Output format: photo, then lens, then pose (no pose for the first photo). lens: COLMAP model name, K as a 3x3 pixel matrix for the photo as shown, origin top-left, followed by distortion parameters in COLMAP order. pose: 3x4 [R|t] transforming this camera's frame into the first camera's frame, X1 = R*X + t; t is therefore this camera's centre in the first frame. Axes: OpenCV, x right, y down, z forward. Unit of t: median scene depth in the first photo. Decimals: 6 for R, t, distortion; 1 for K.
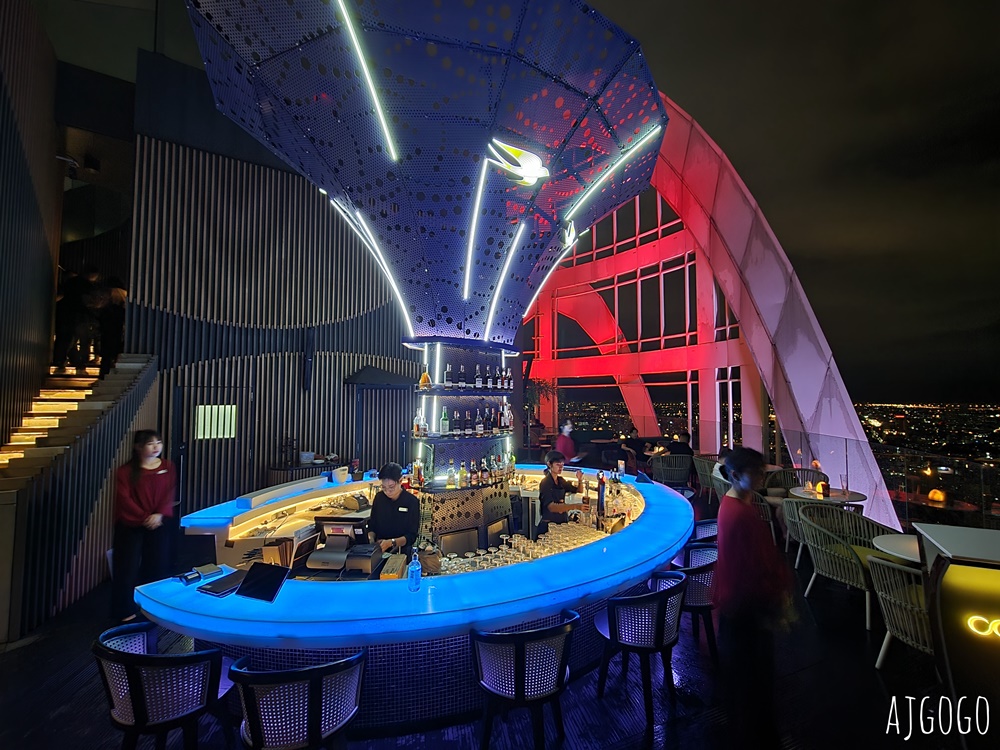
lens RADIAL K [[409.1, 0, 500.2], [0, 409.1, 381.3], [0, 0, 1]] dist [0.000660, 0.000033]
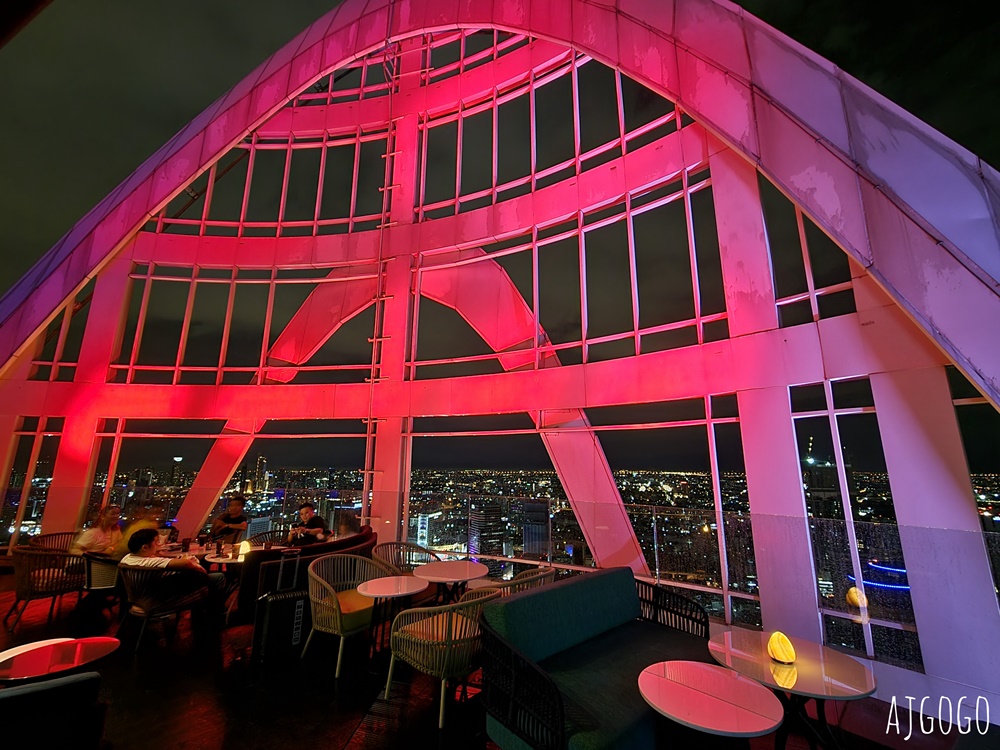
lens RADIAL K [[409.1, 0, 500.2], [0, 409.1, 381.3], [0, 0, 1]] dist [0.000660, 0.000033]
pose [[0.932375, 0.078997, 0.352757, 0.066522], [-0.020878, 0.985969, -0.165616, 0.033635], [-0.360890, 0.147051, 0.920942, 0.561409]]
